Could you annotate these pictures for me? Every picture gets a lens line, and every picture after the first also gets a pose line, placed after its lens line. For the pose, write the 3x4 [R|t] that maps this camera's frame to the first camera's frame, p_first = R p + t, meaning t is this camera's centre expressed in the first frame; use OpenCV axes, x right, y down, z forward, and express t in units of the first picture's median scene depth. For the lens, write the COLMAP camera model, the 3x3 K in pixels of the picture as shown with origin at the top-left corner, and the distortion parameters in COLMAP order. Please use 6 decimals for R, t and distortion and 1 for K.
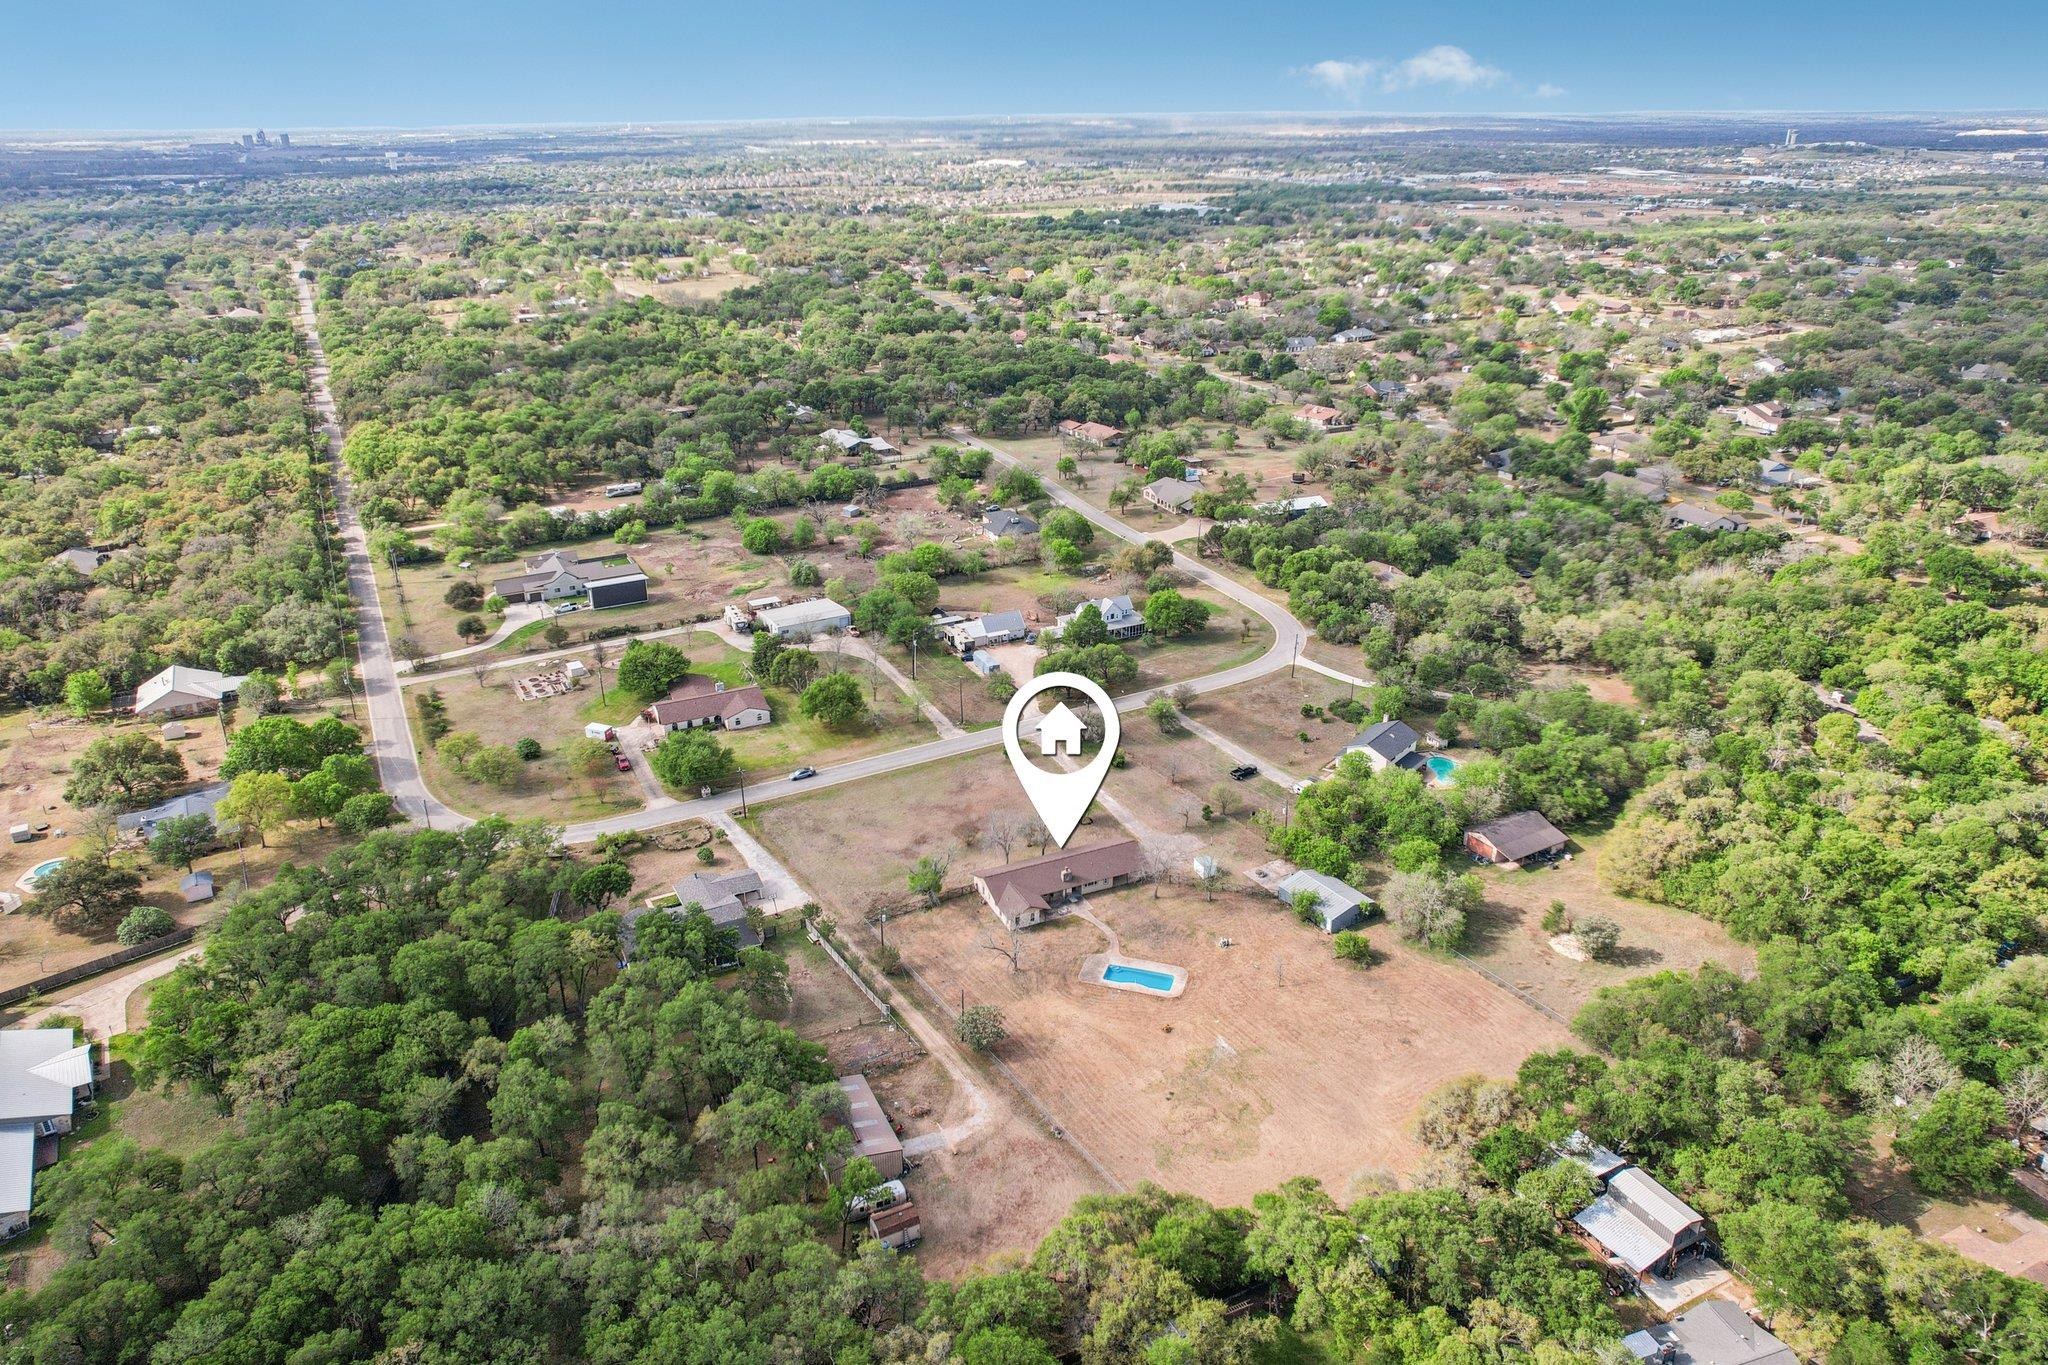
lens RADIAL K [[1355.4, 0, 1019.3], [0, 1355.4, 679.5], [0, 0, 1]] dist [-0.072386, 0.061296]
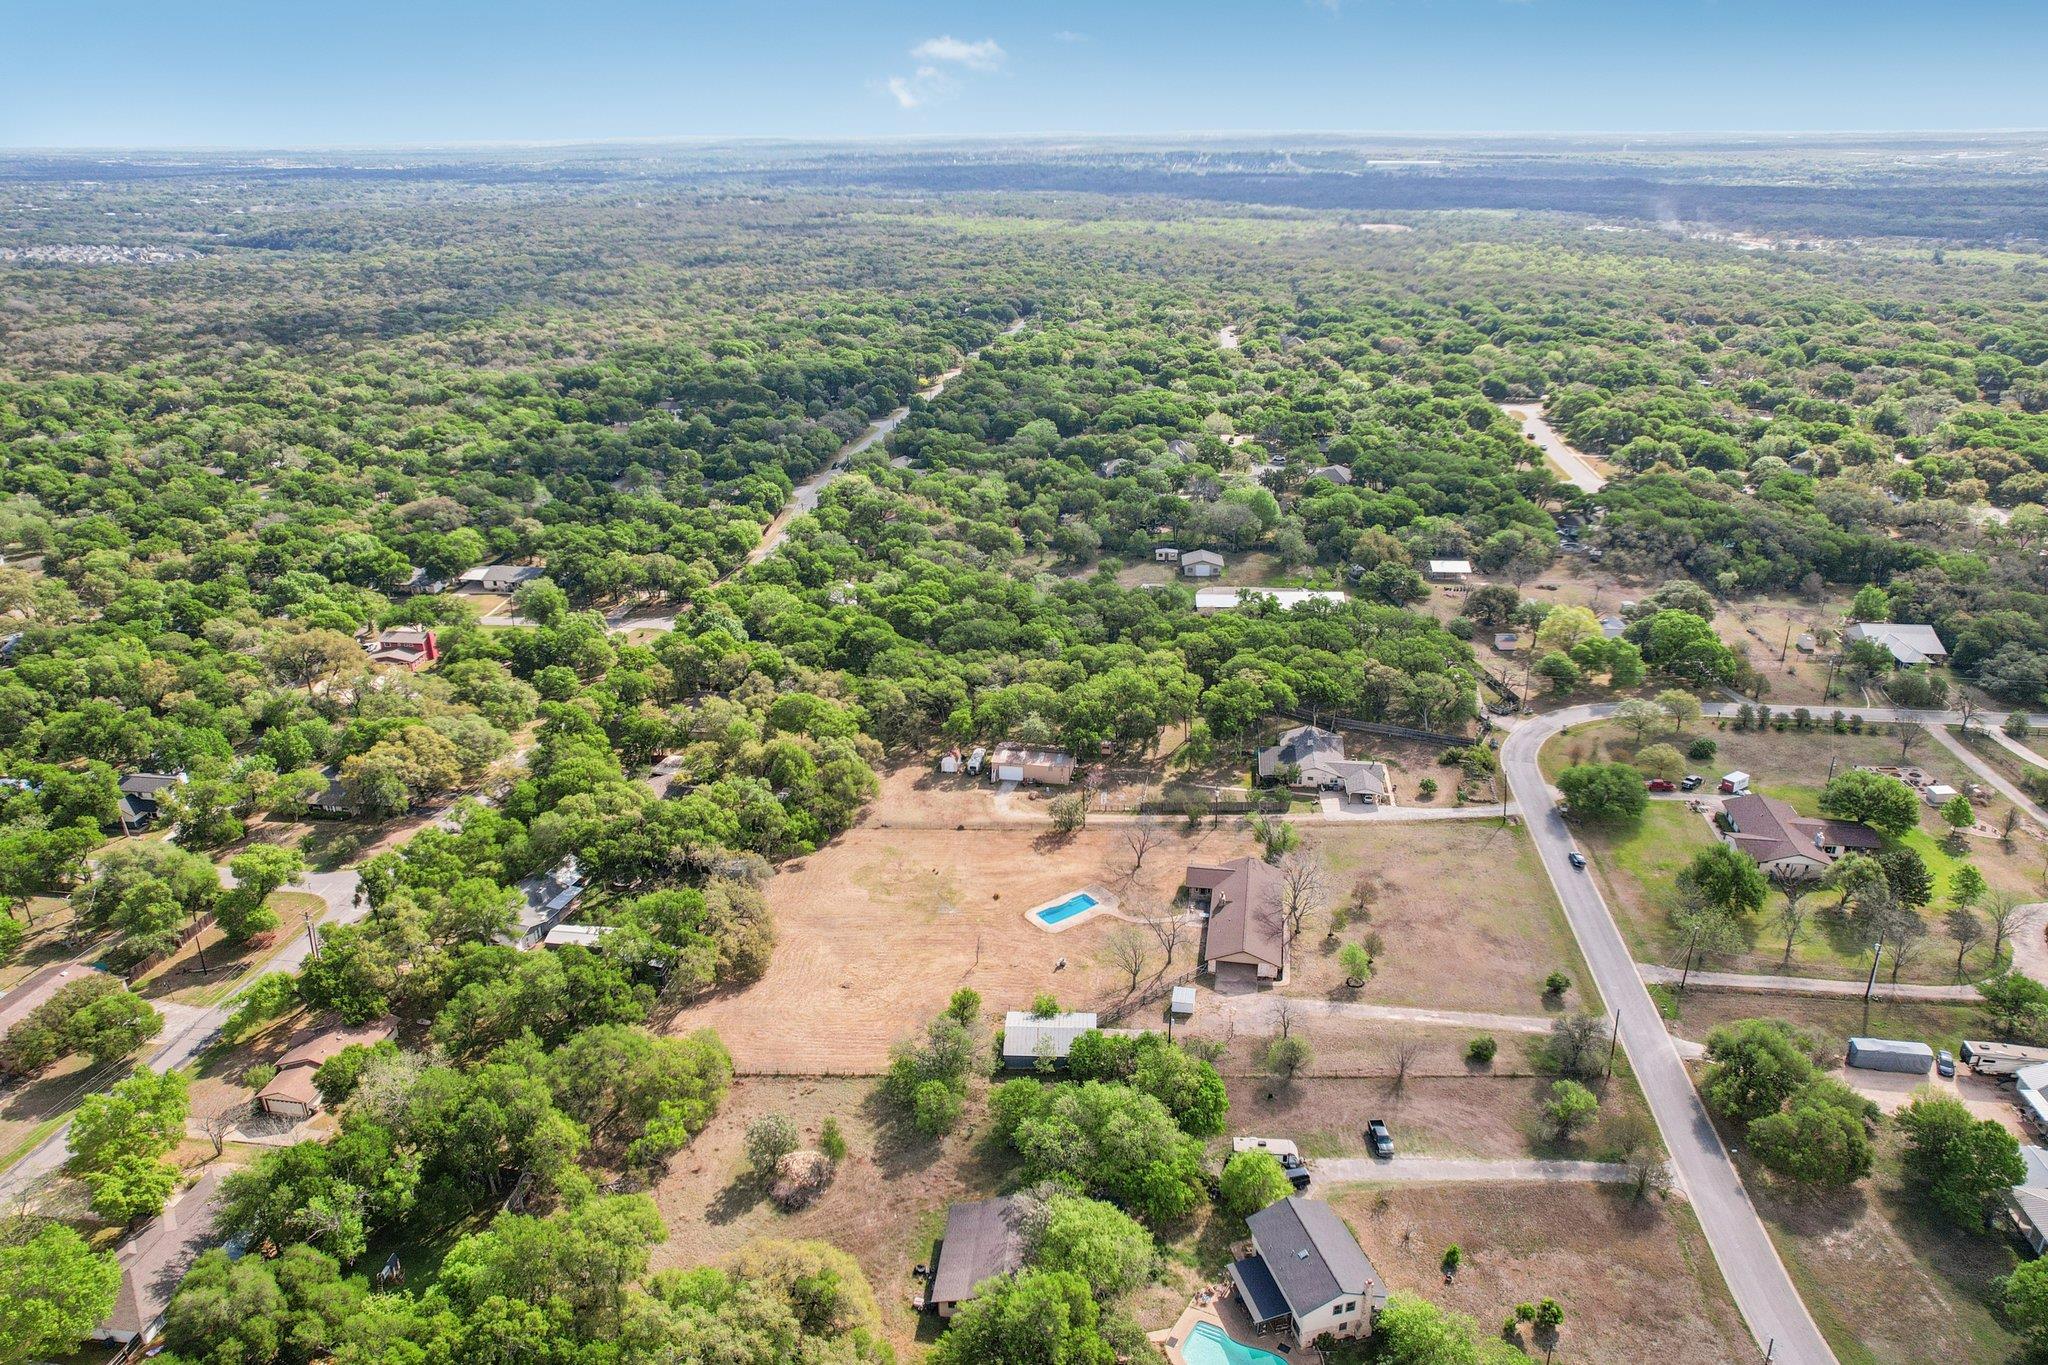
lens RADIAL K [[1355.4, 0, 1019.3], [0, 1355.4, 679.5], [0, 0, 1]] dist [-0.072386, 0.061296]
pose [[-0.582600, 0.325936, -0.744542, 0.449184], [-0.301832, 0.763790, 0.570545, -0.275838], [0.754635, 0.557126, -0.346607, 0.651039]]
